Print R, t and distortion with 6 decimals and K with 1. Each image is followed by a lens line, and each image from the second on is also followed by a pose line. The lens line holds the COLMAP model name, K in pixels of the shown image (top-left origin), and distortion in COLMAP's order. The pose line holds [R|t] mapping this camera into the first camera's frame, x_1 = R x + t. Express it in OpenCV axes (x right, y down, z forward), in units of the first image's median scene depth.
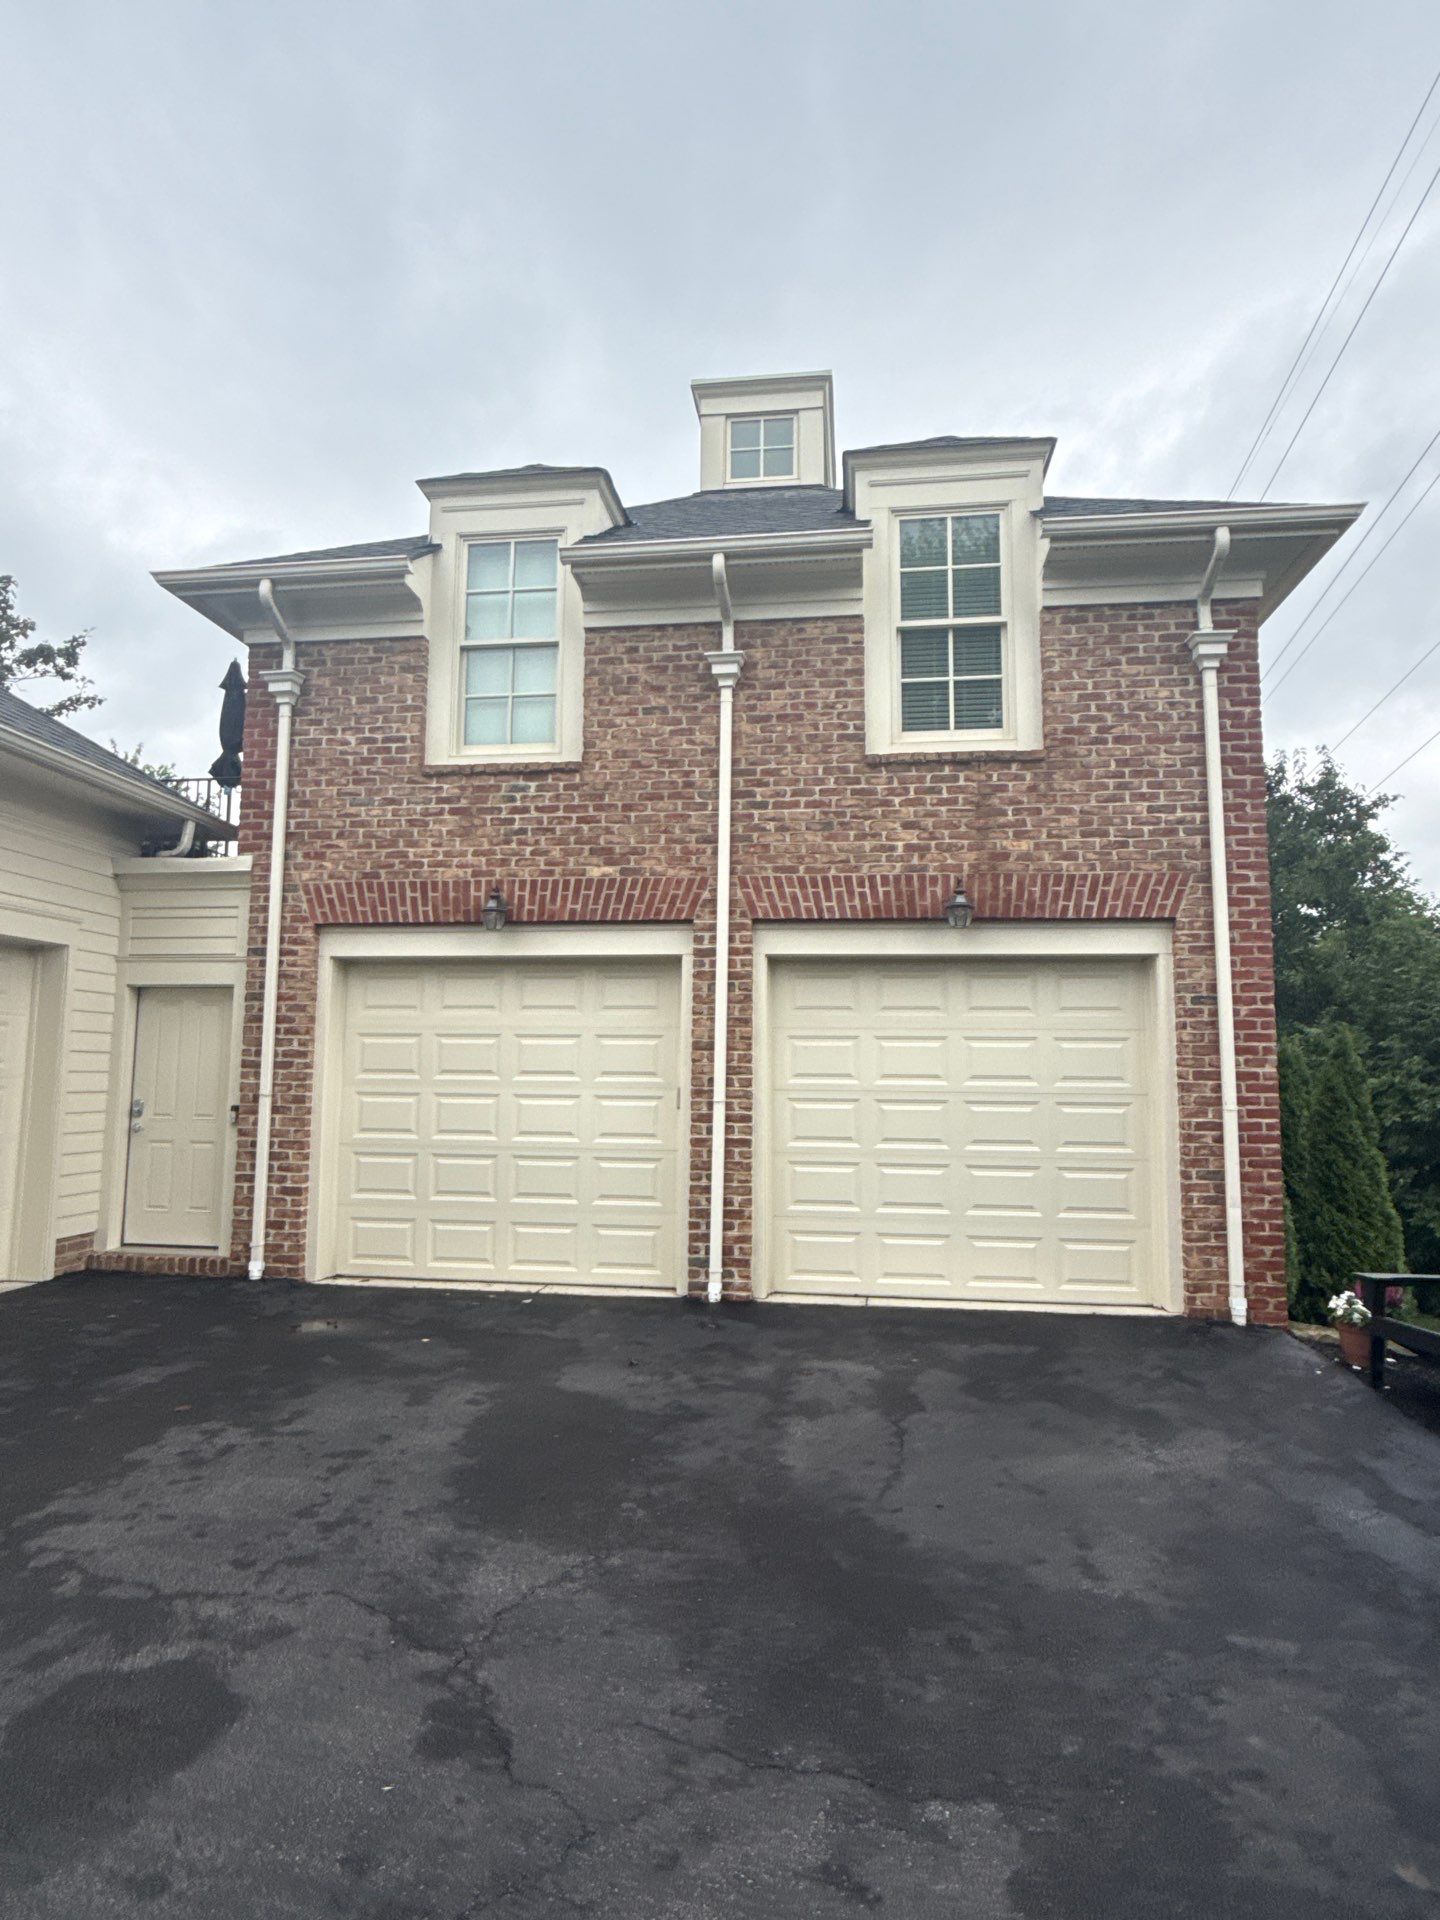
lens RADIAL K [[925.7, 0, 724.3], [0, 925.7, 970.3], [0, 0, 1]] dist [-0.000788, 0.000150]
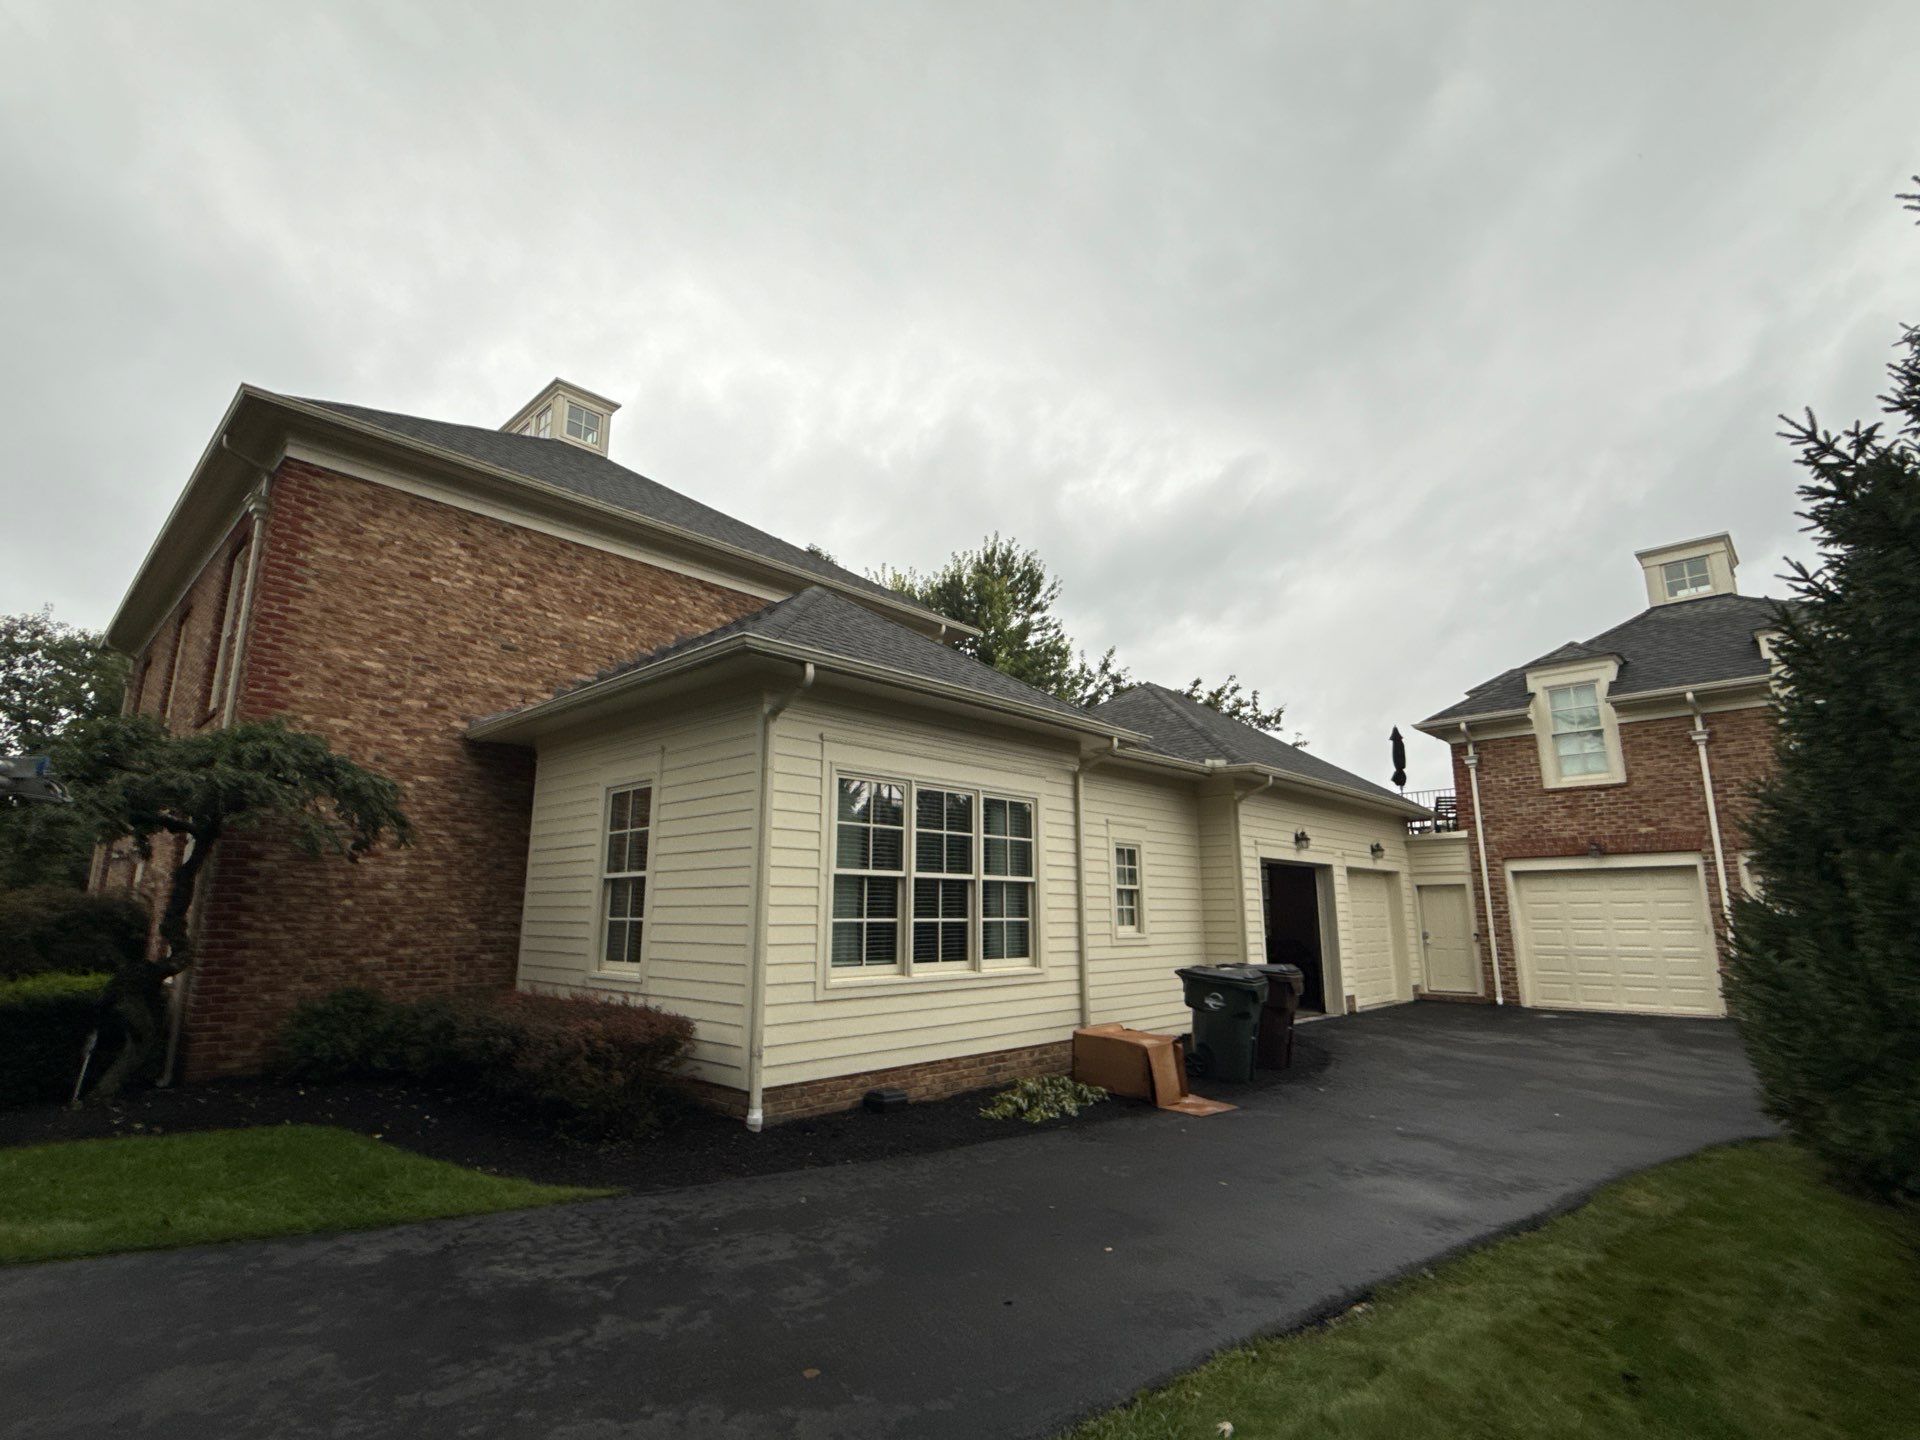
lens RADIAL K [[925.7, 0, 957.3], [0, 925.7, 726.2], [0, 0, 1]] dist [-0.000788, 0.000150]
pose [[0.806197, -0.131345, -0.576884, -0.149819], [0.070293, 0.989405, -0.127034, -0.185653], [0.587457, 0.061864, 0.806888, -1.847776]]
